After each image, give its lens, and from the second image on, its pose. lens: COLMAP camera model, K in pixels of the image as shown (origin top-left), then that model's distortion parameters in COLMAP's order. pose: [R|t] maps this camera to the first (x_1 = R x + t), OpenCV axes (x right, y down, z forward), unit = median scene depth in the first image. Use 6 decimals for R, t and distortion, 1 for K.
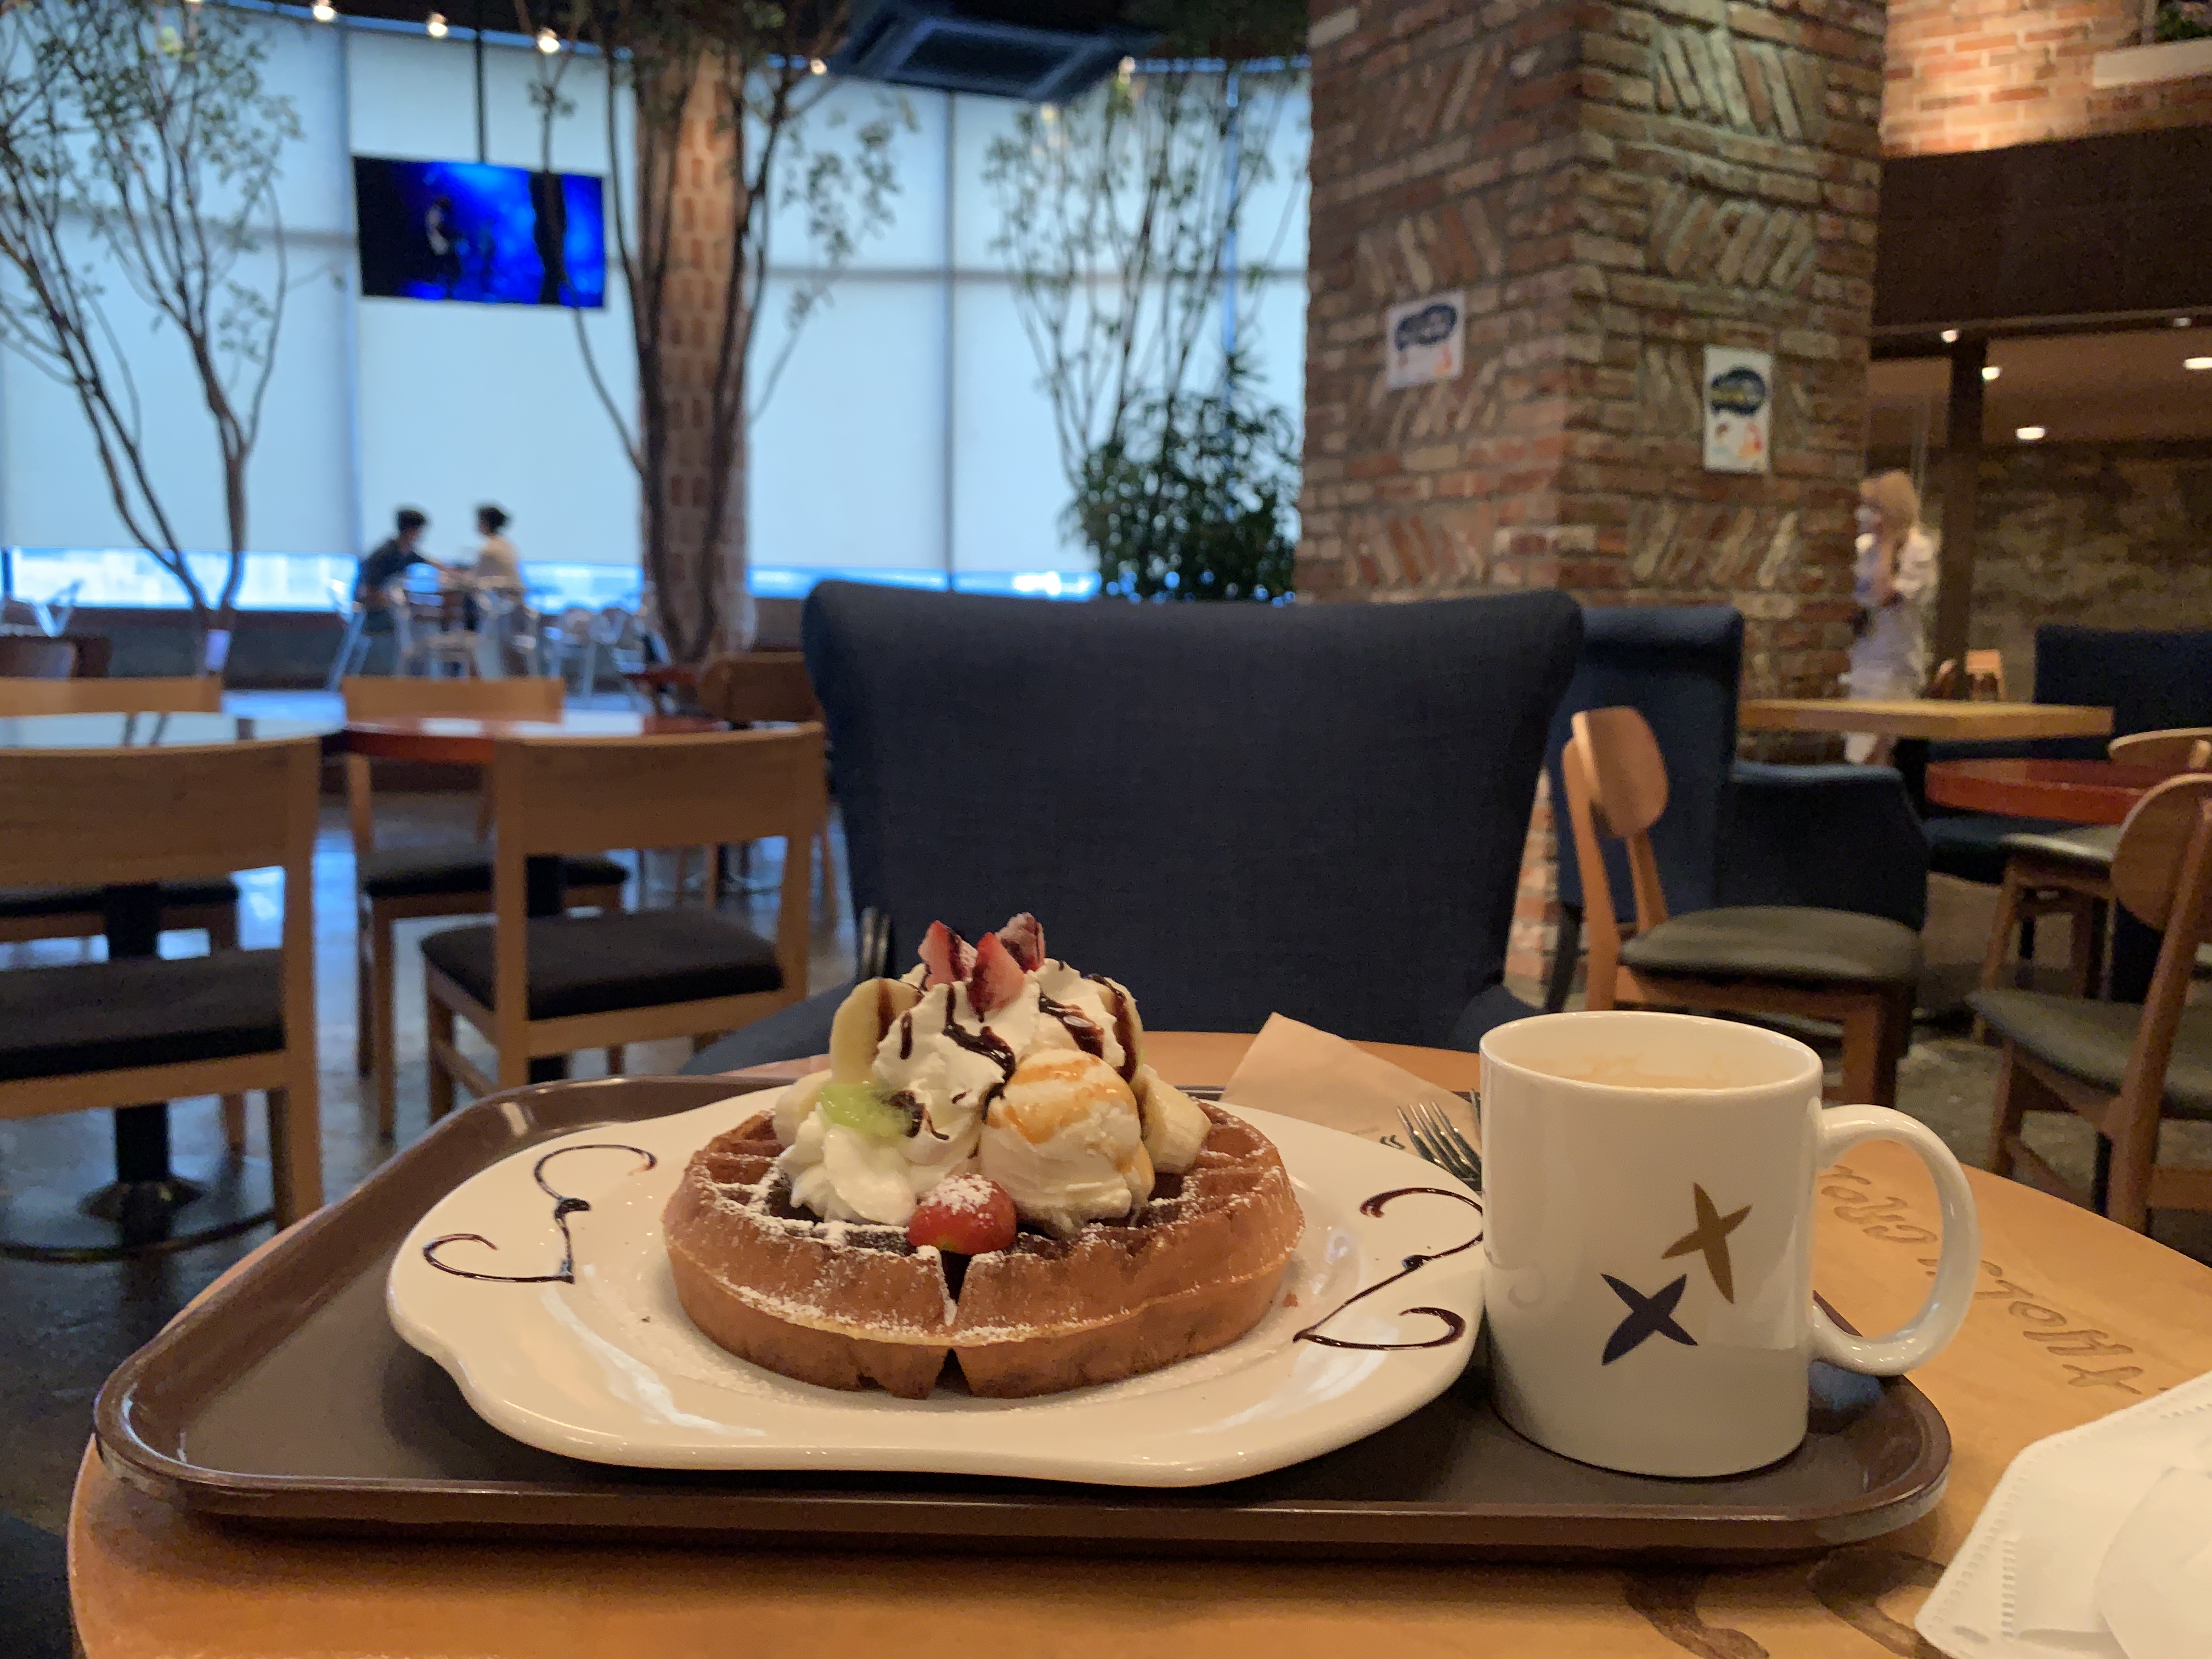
lens RADIAL K [[1667.2, 0, 1107.9], [0, 1667.2, 788.7], [0, 0, 1]] dist [0.030753, -0.040326]
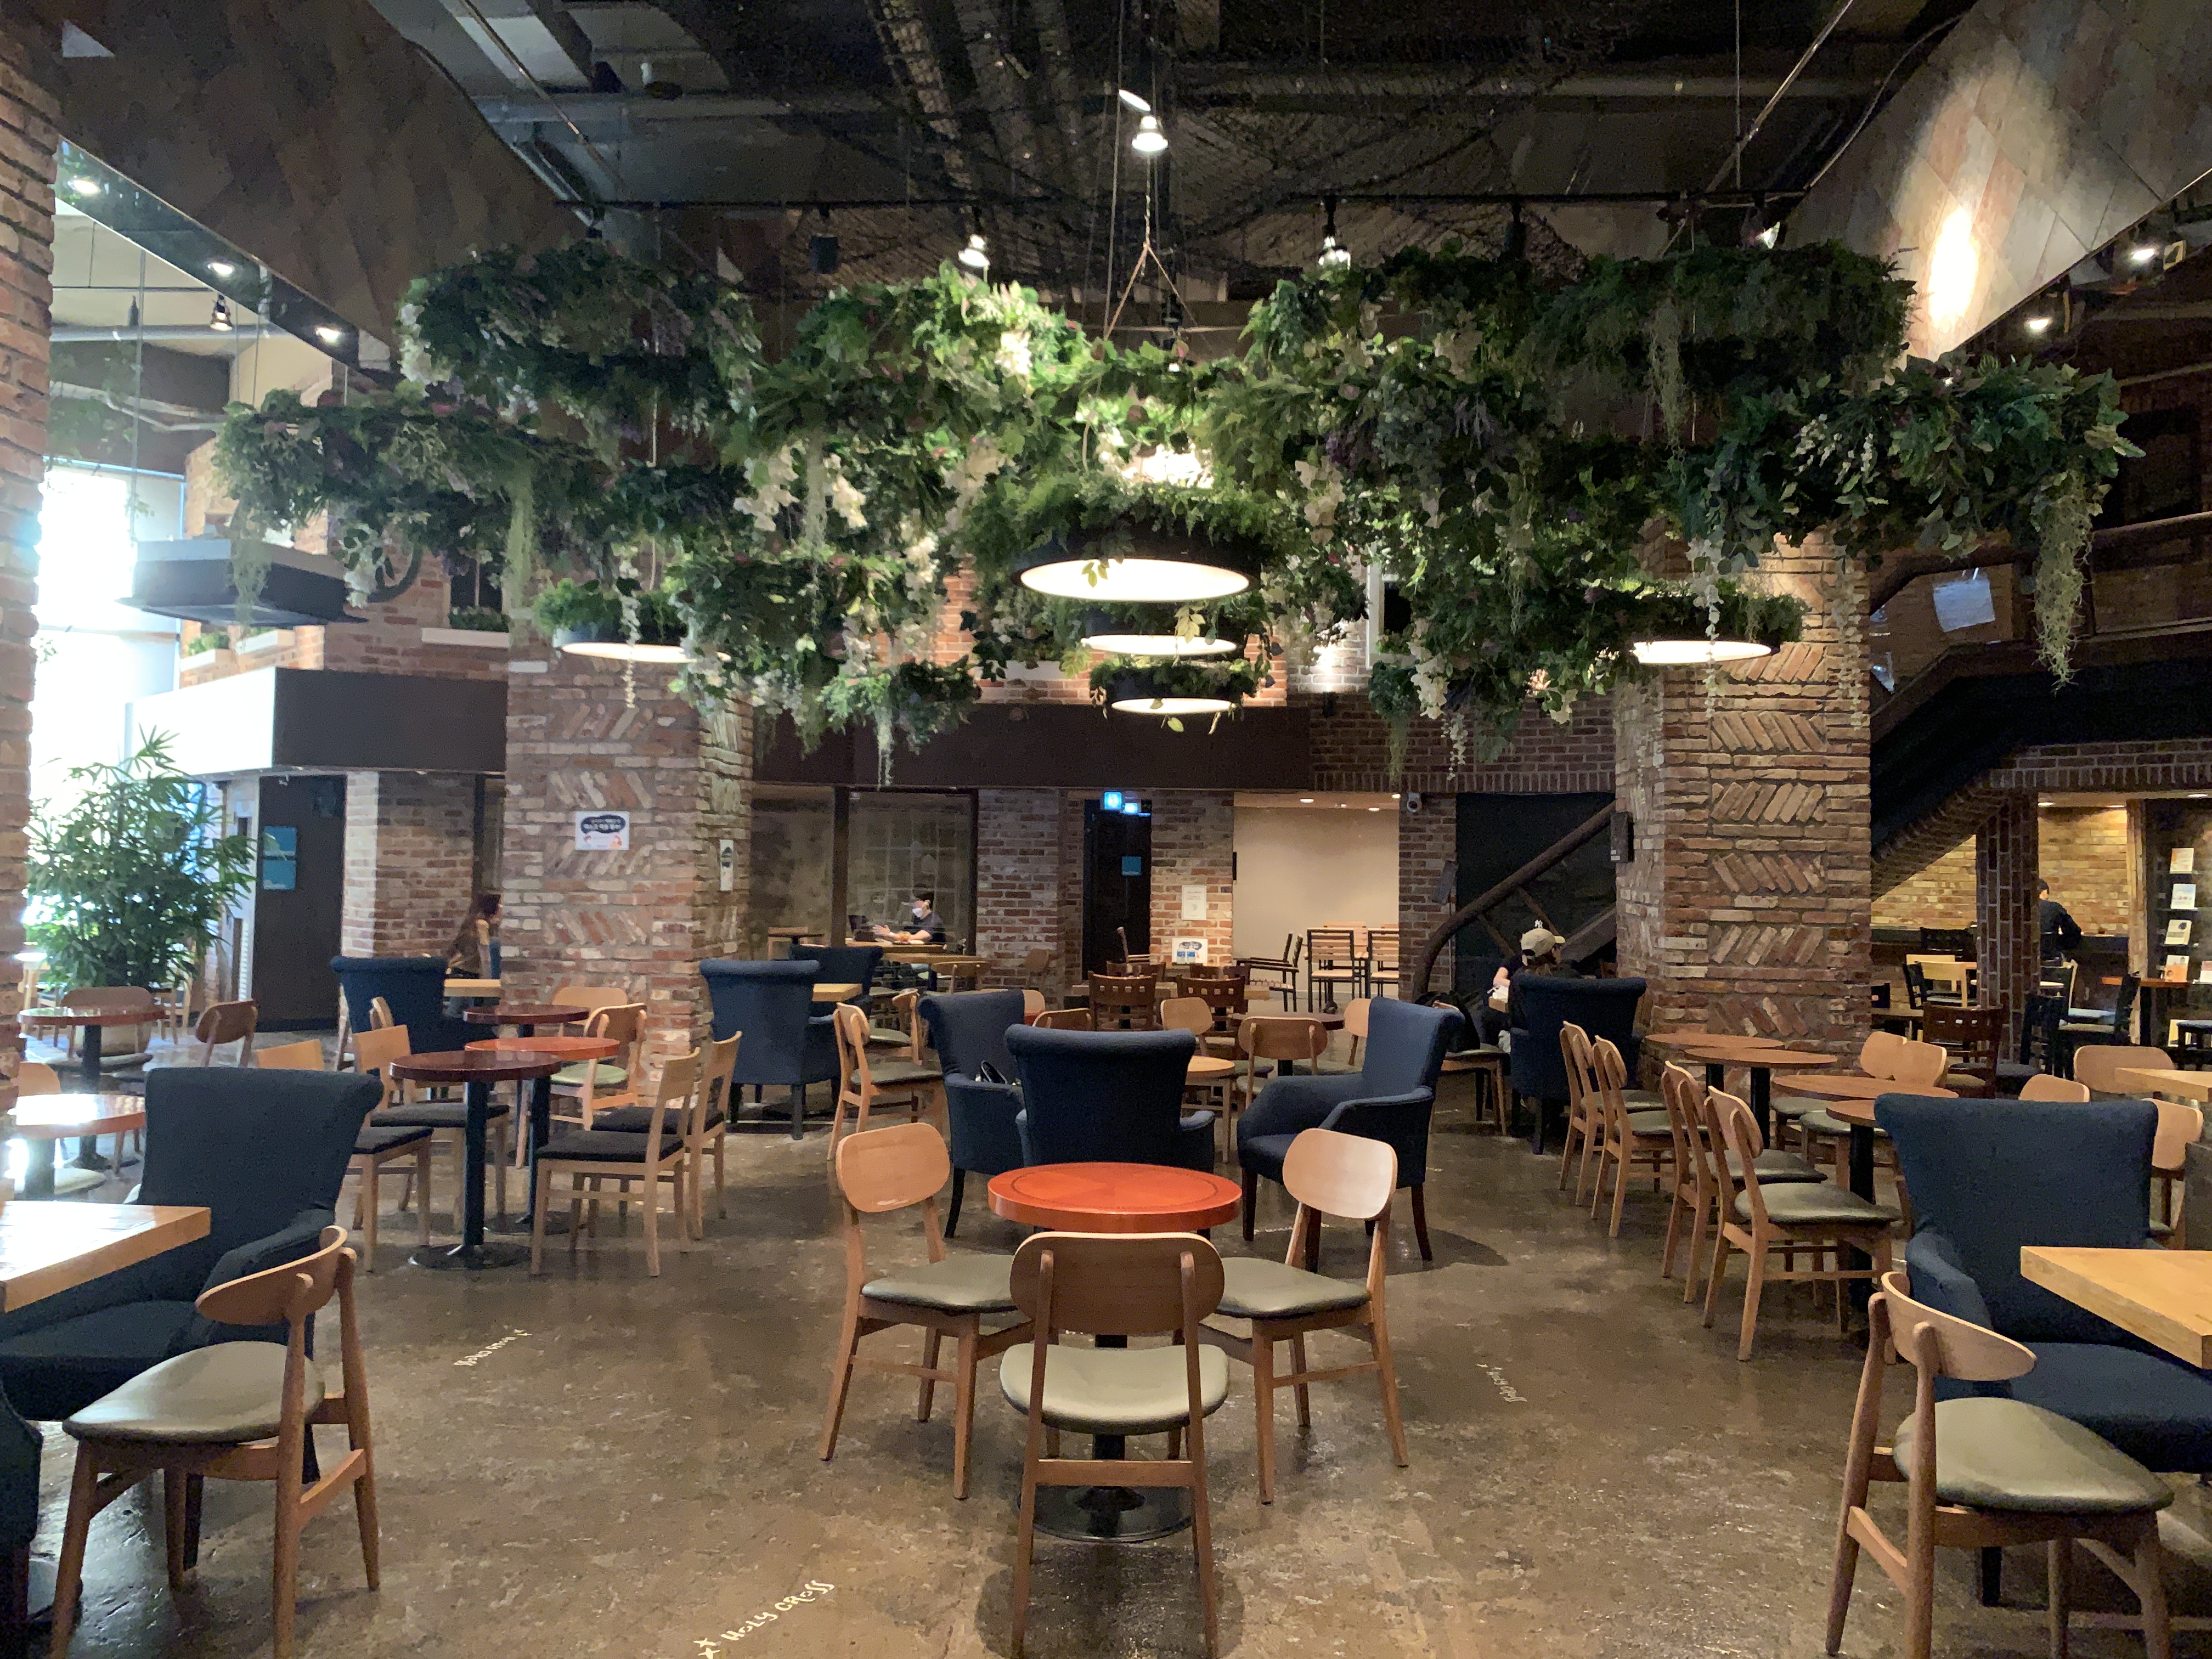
lens RADIAL K [[1667.2, 0, 1119.2], [0, 1667.2, 793.0], [0, 0, 1]] dist [0.030753, -0.040326]
pose [[0.546985, 0.027465, 0.836692, -1.349189], [0.089964, 0.991745, -0.091368, -0.068376], [-0.832295, 0.125249, 0.539998, -0.766176]]
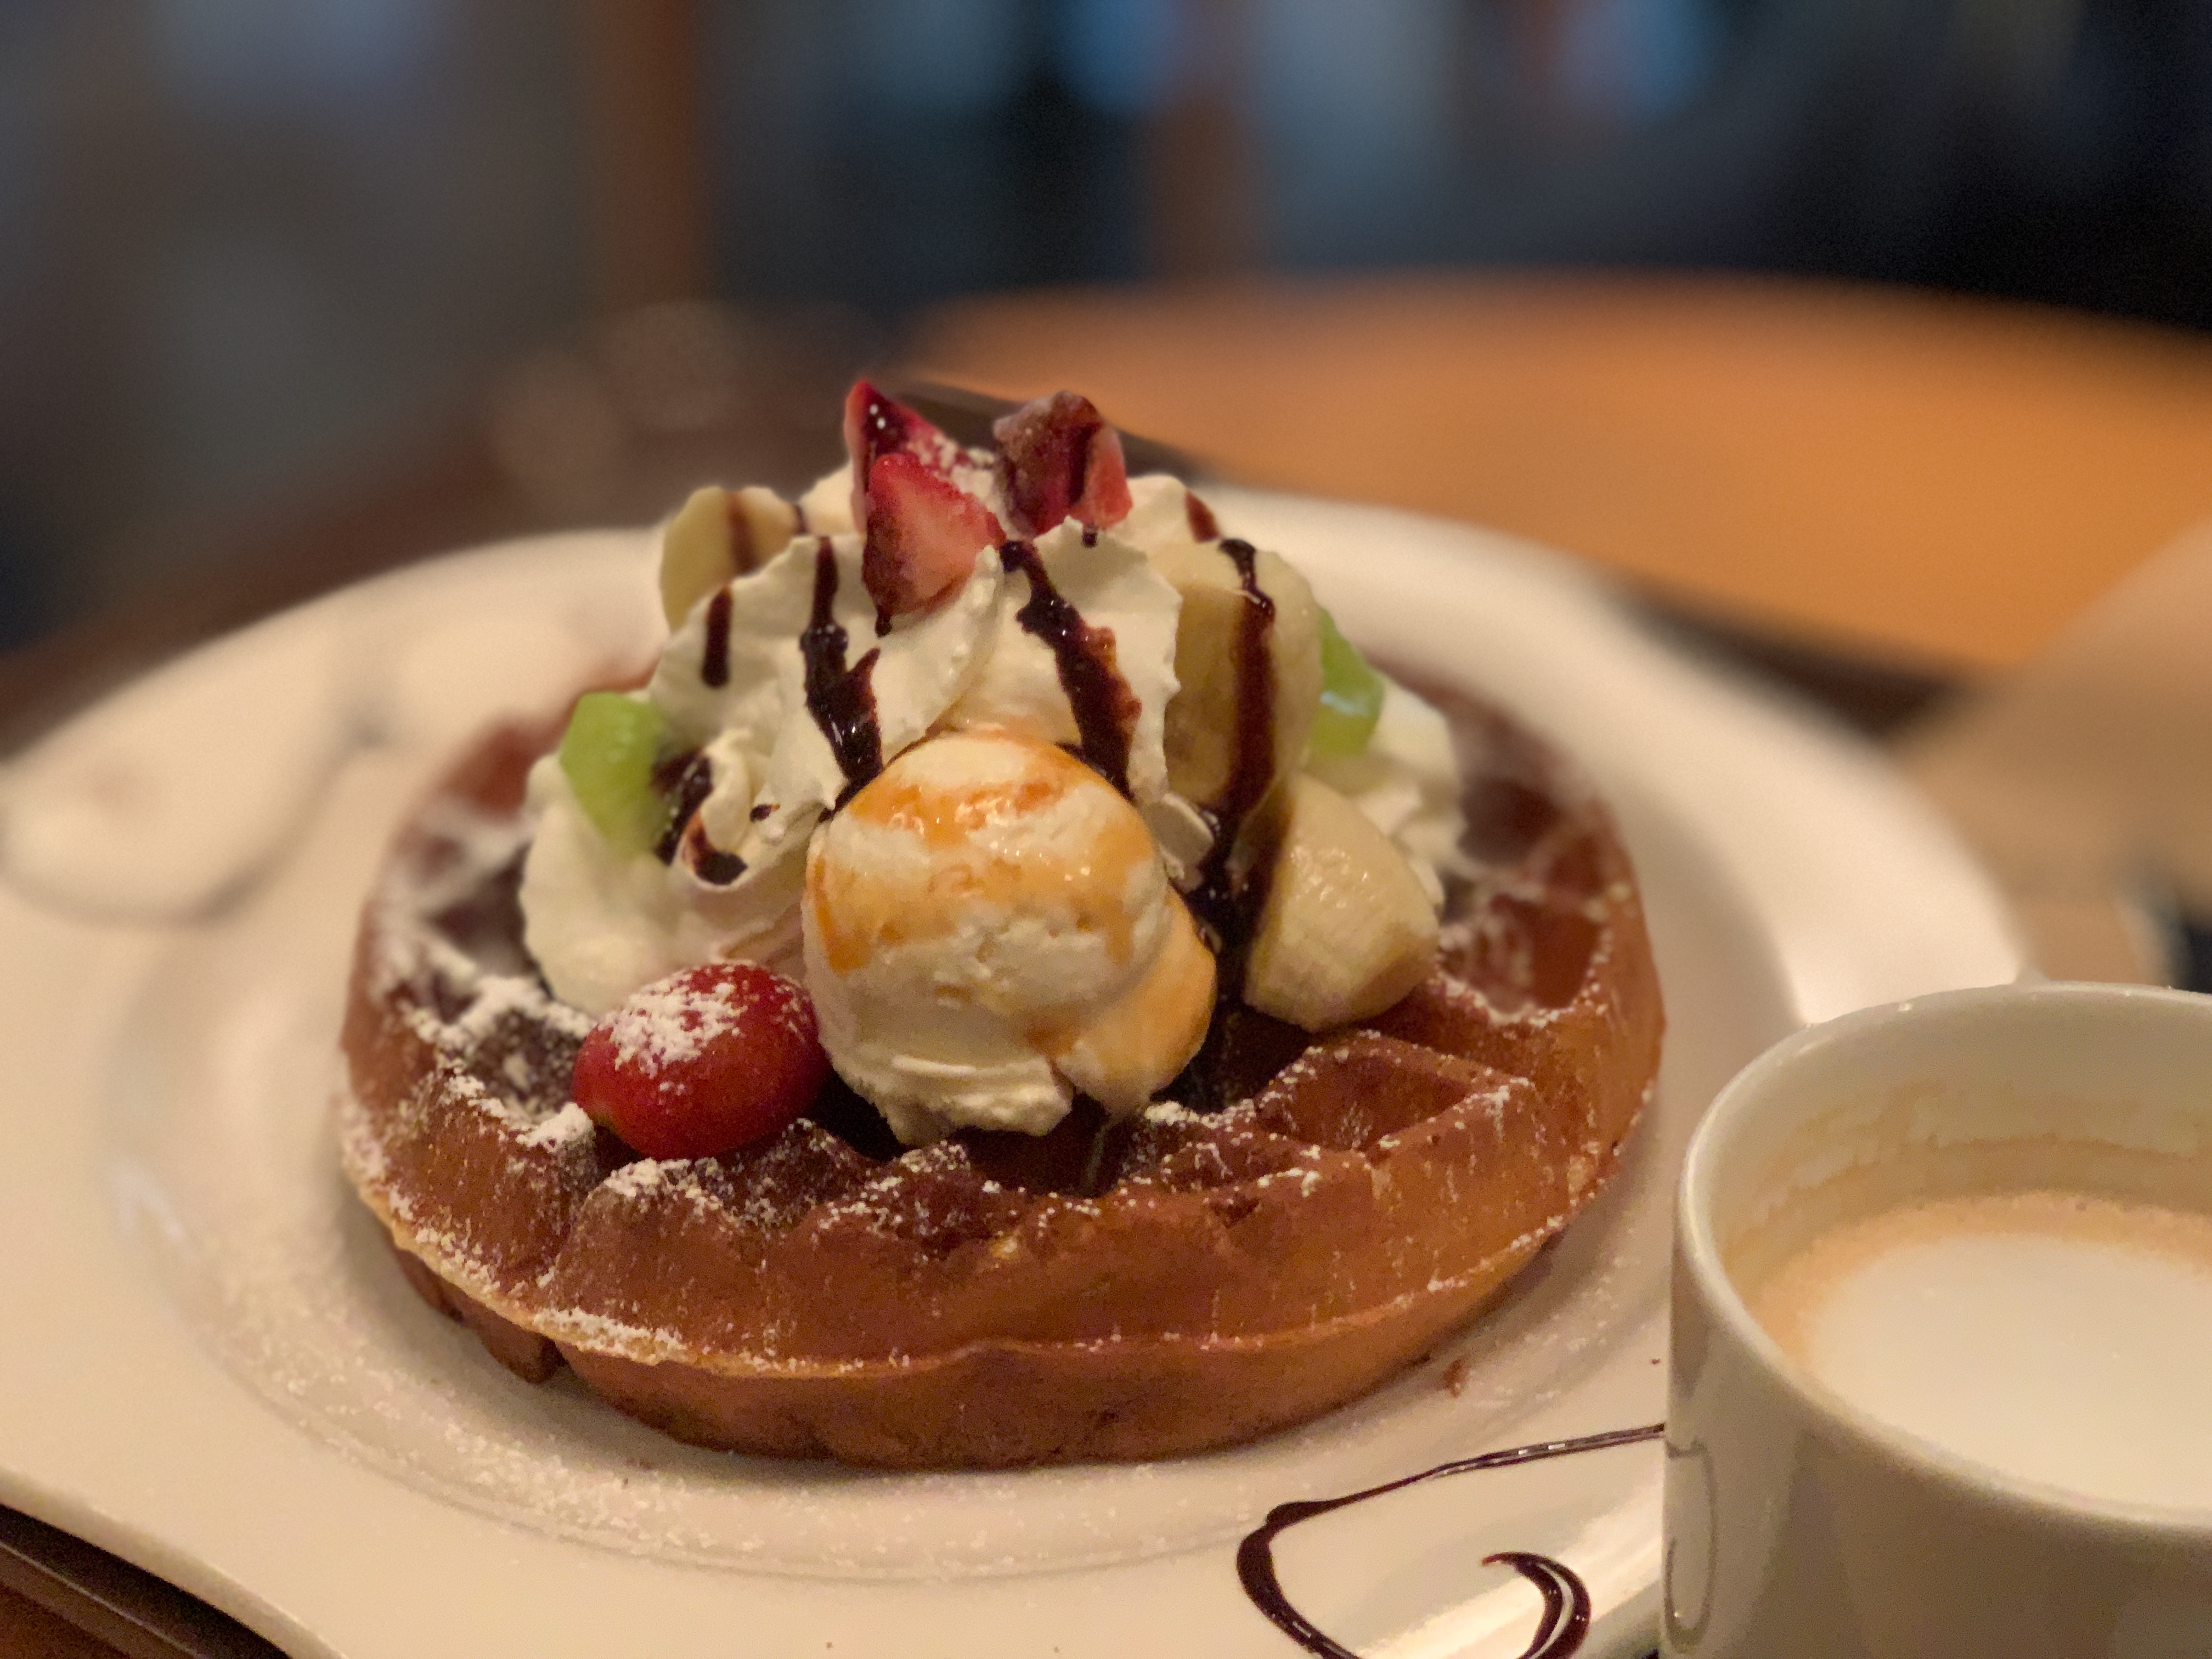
lens RADIAL K [[3269.0, 0, 1178.9], [0, 3269.0, 726.2], [0, 0, 1]] dist [-0.013536, 0.000000]
pose [[0.836347, 0.256476, -0.484504, 0.050452], [-0.031344, 0.904734, 0.424822, -0.025511], [0.547304, -0.340112, 0.764710, 0.042812]]
